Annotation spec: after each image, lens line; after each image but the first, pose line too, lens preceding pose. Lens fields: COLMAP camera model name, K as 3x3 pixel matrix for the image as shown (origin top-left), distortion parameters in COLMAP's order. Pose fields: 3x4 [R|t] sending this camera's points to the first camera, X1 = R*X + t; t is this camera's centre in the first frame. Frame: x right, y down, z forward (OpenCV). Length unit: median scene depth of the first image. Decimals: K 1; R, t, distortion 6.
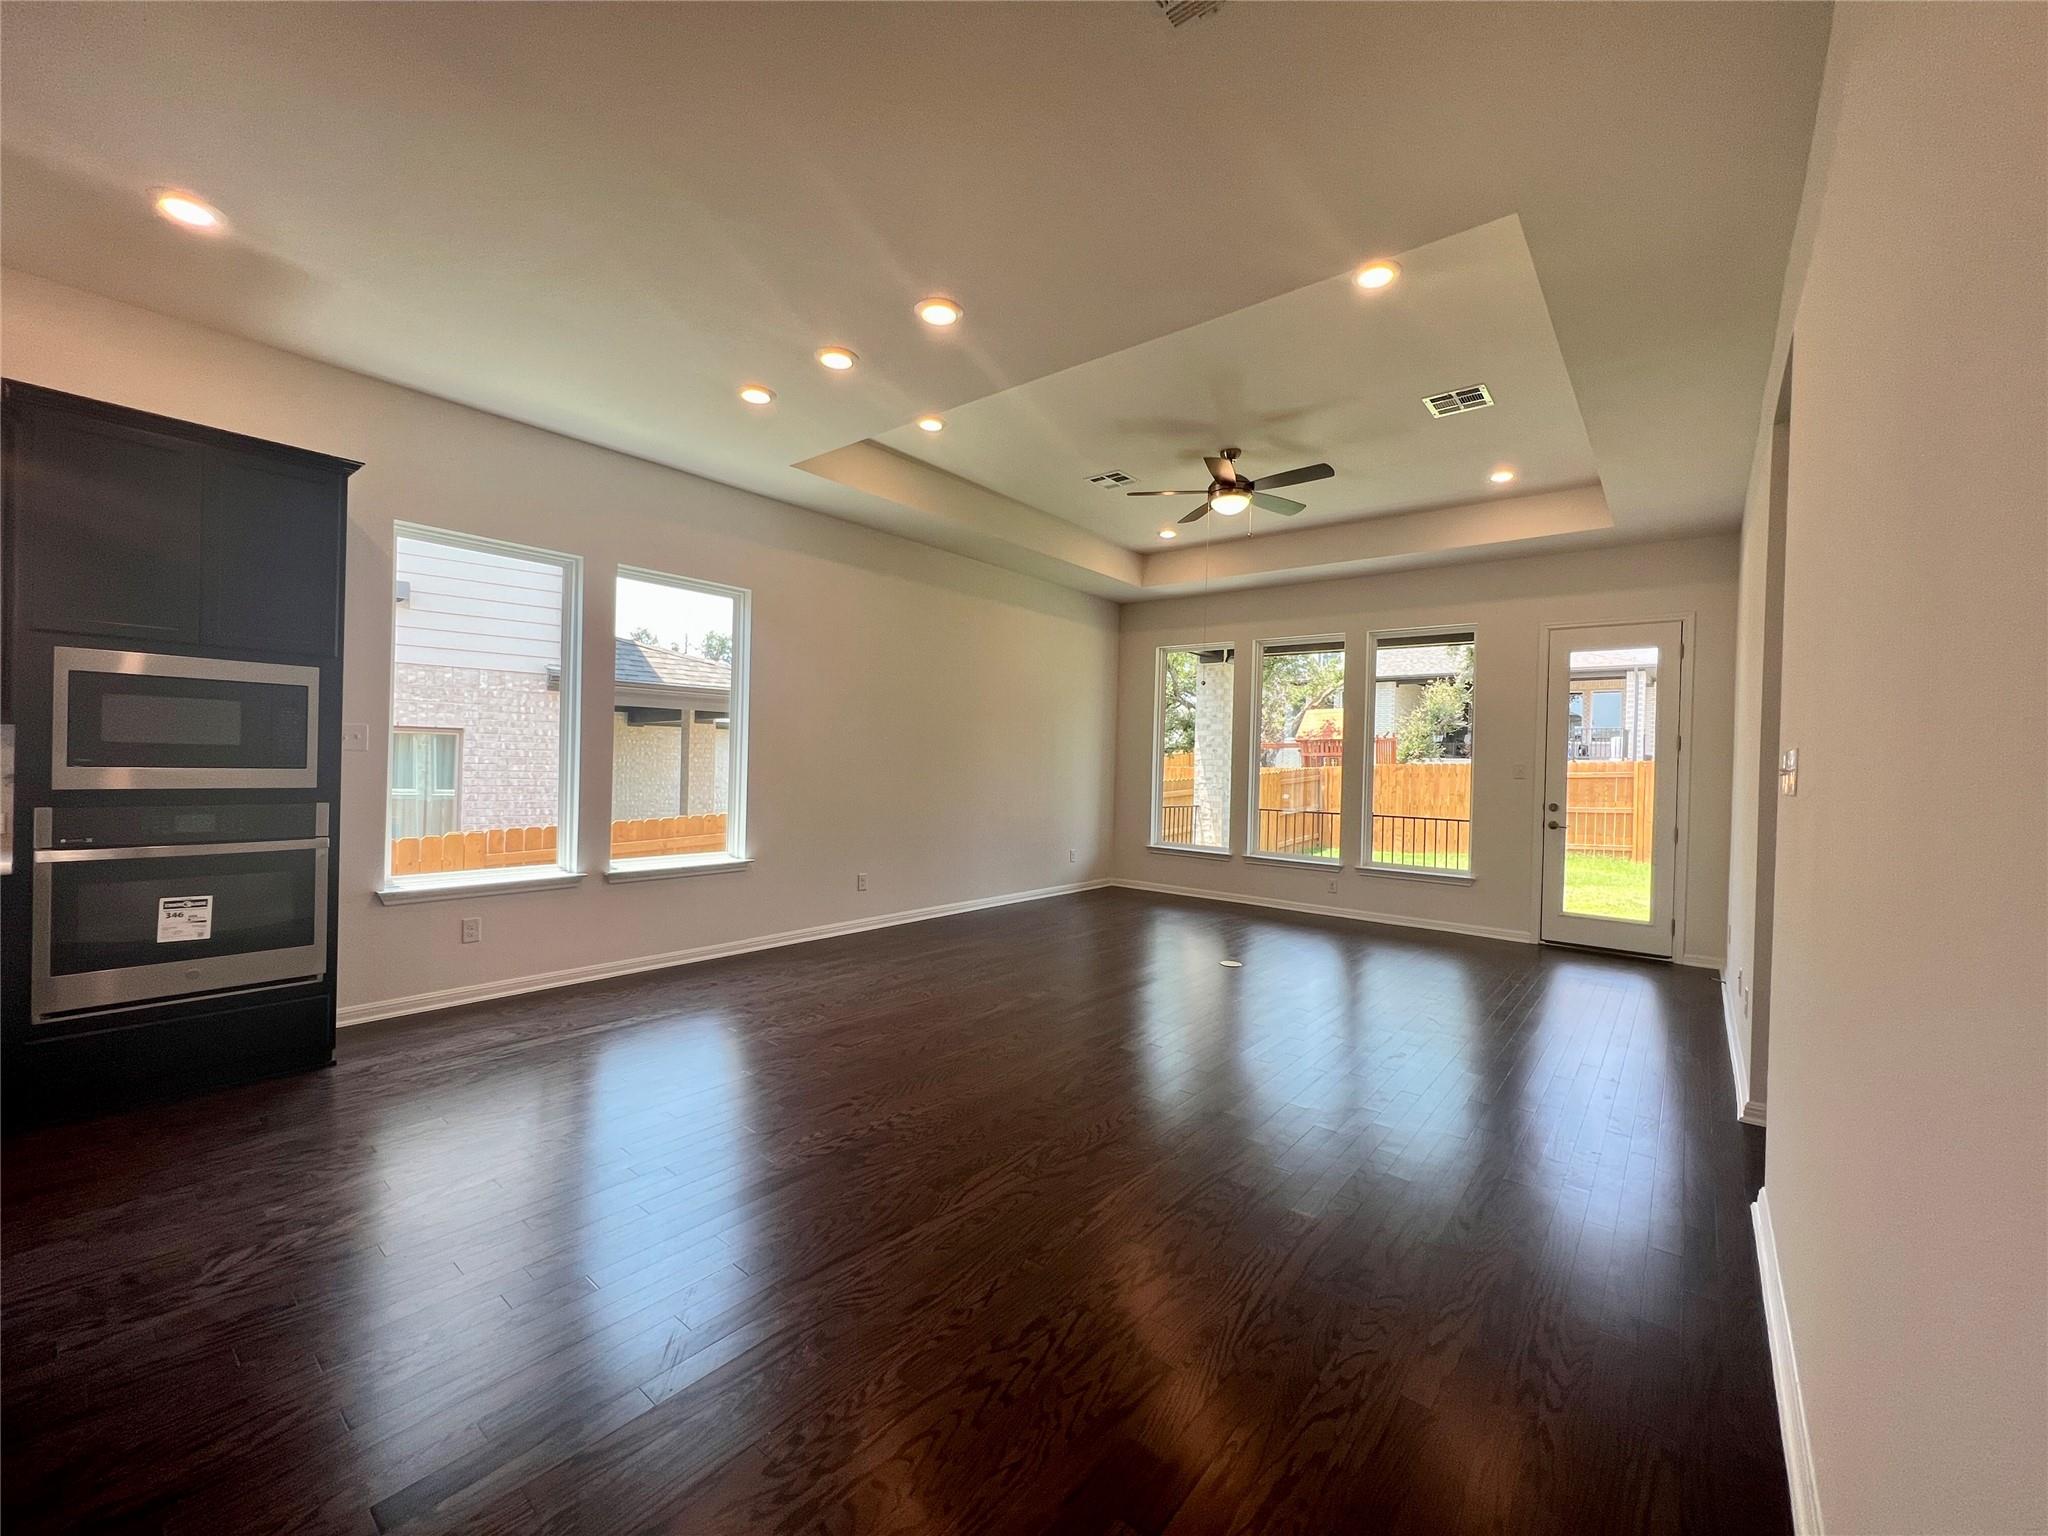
lens RADIAL K [[832.3, 0, 1021.6], [0, 832.3, 764.6], [0, 0, 1]] dist [0.002093, 0.000408]
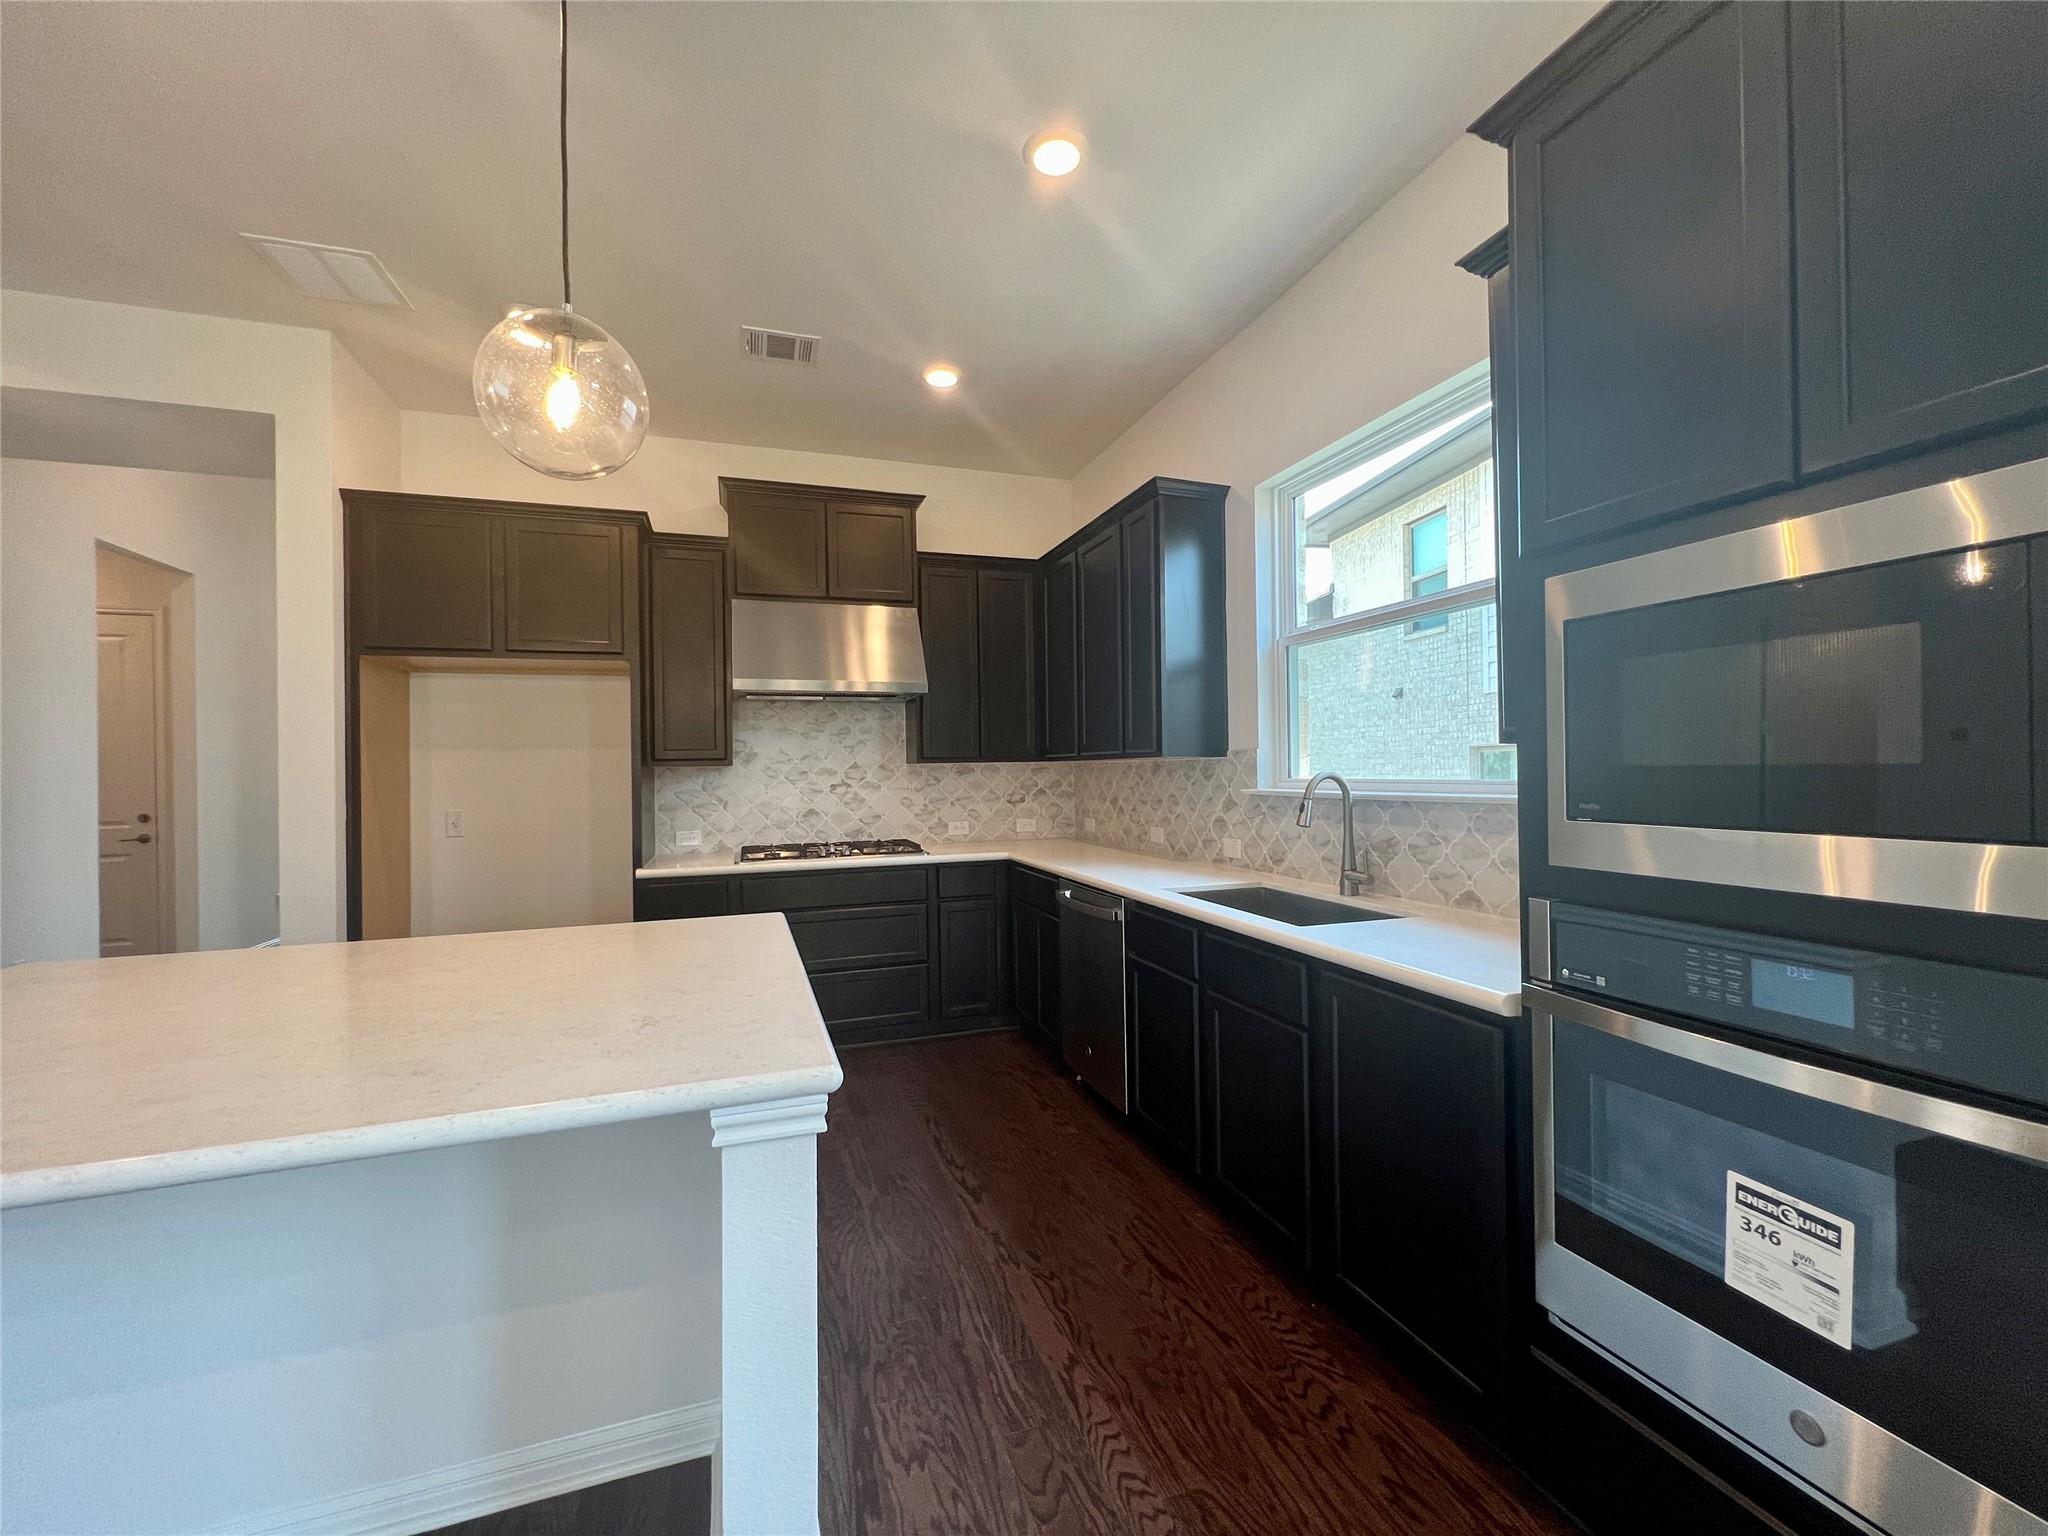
lens RADIAL K [[832.3, 0, 1014.0], [0, 832.3, 769.2], [0, 0, 1]] dist [0.002093, 0.000408]
pose [[-0.531359, -0.018150, -0.846952, -0.360334], [-0.003062, 0.999805, -0.019505, -0.011226], [0.847141, -0.007770, -0.531311, 0.633439]]
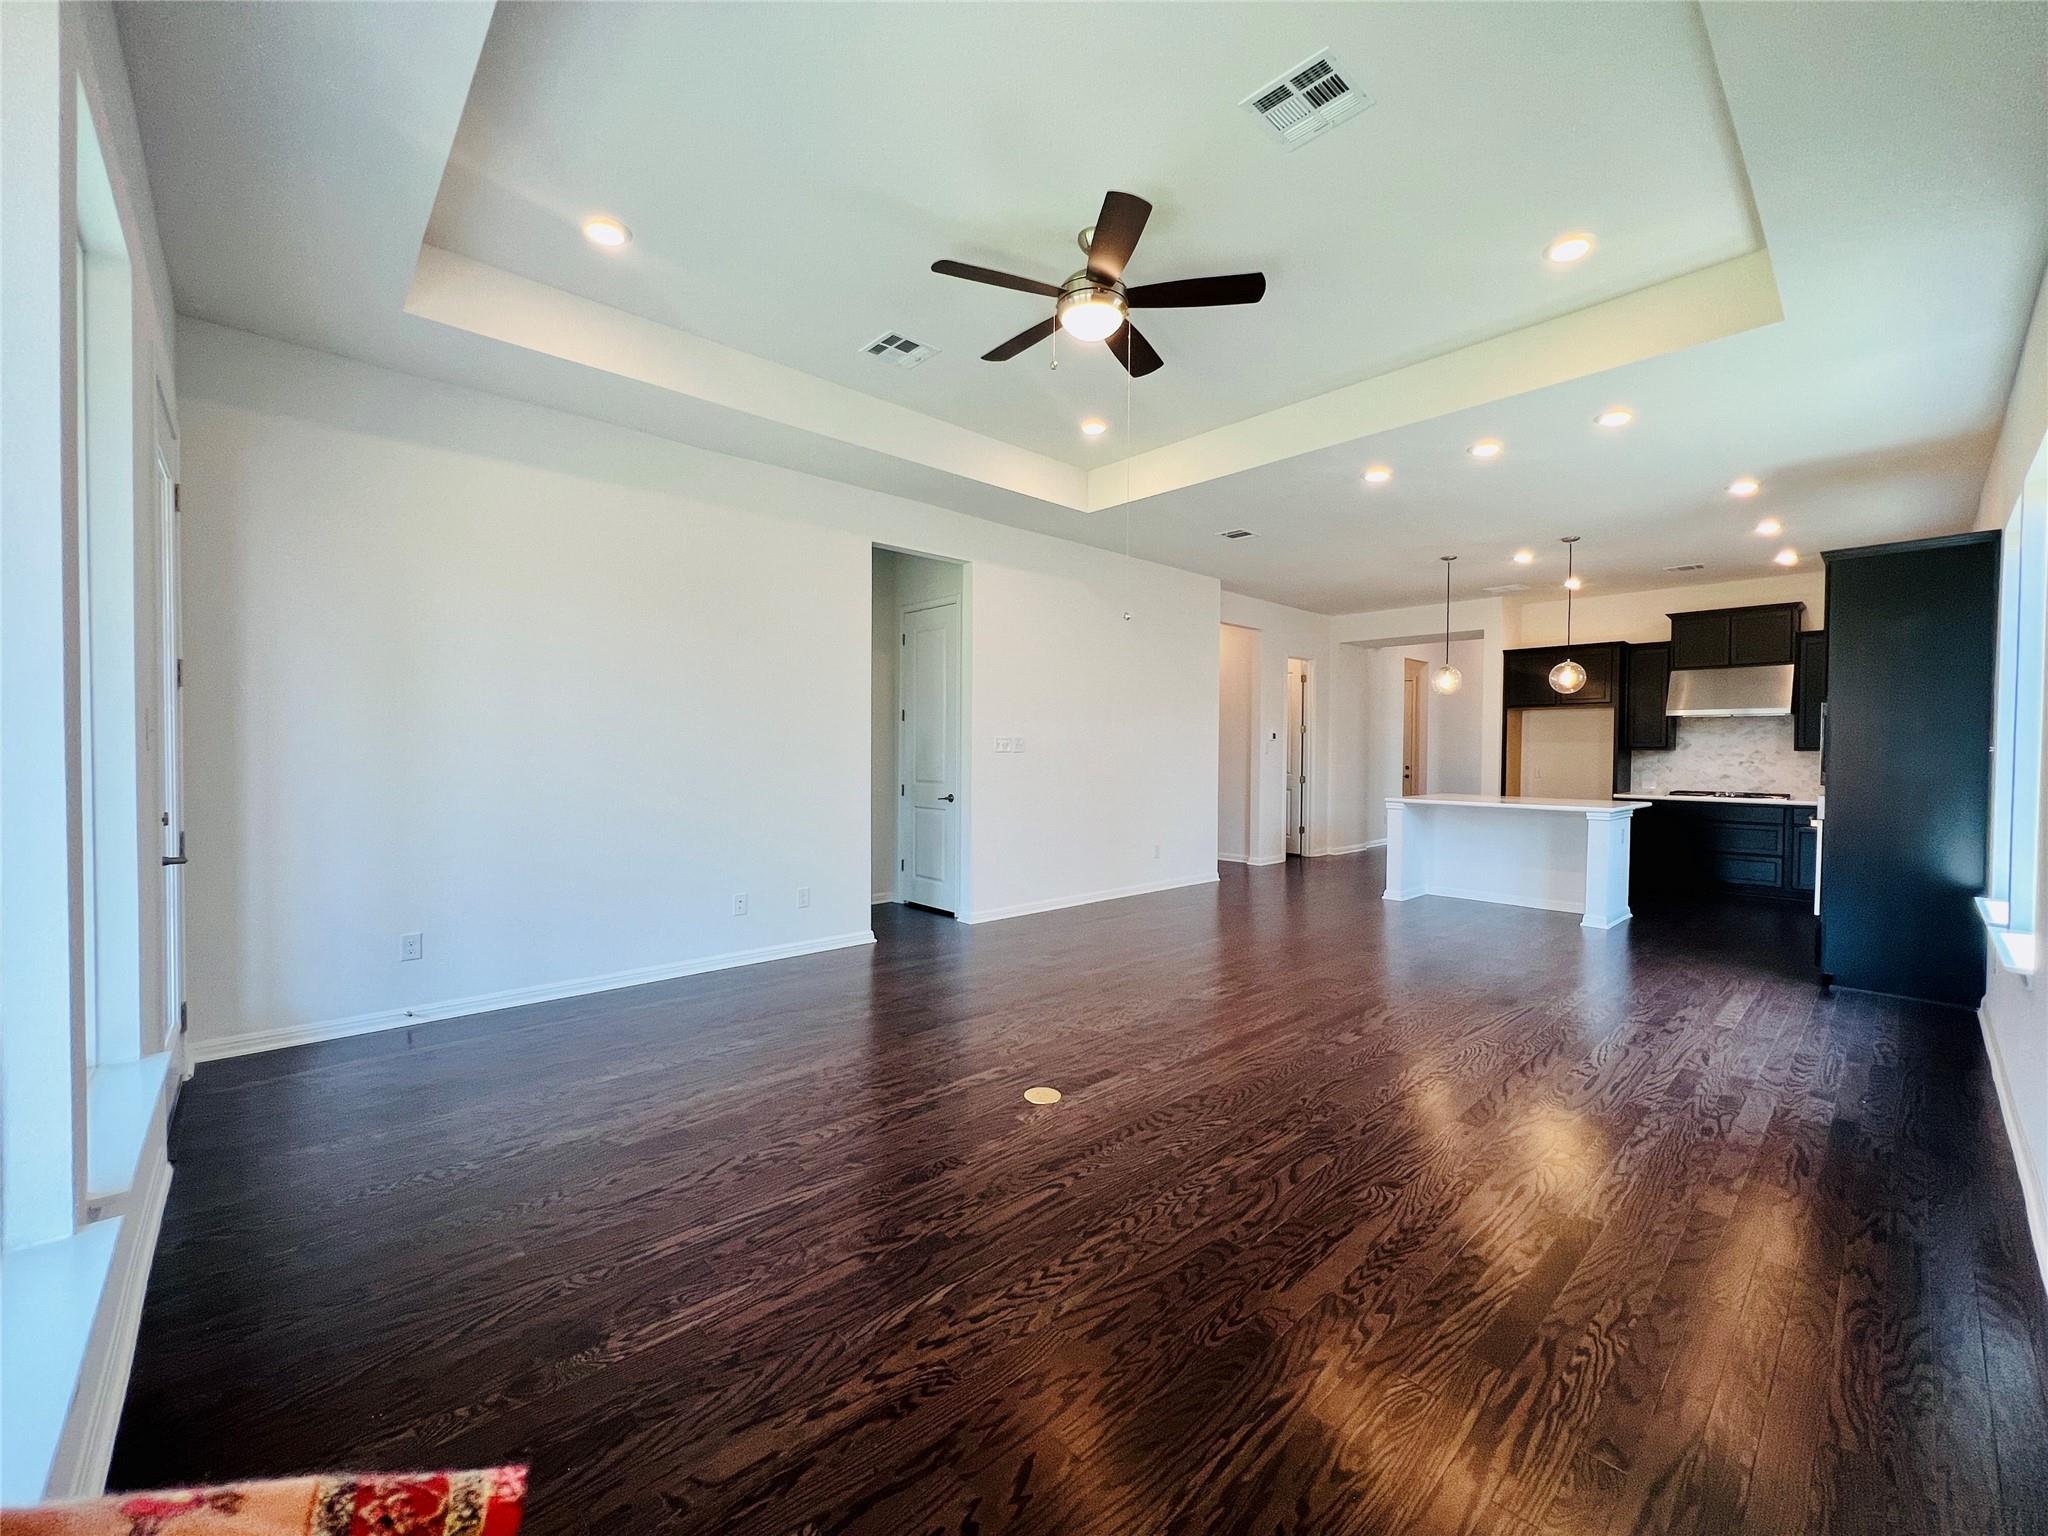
lens RADIAL K [[832.3, 0, 1012.4], [0, 832.3, 777.2], [0, 0, 1]] dist [0.002093, 0.000408]
pose [[-0.985674, -0.040136, 0.163819, 0.200520], [-0.033762, 0.998567, 0.041513, 0.000751], [-0.165250, 0.035388, -0.985617, 2.028262]]
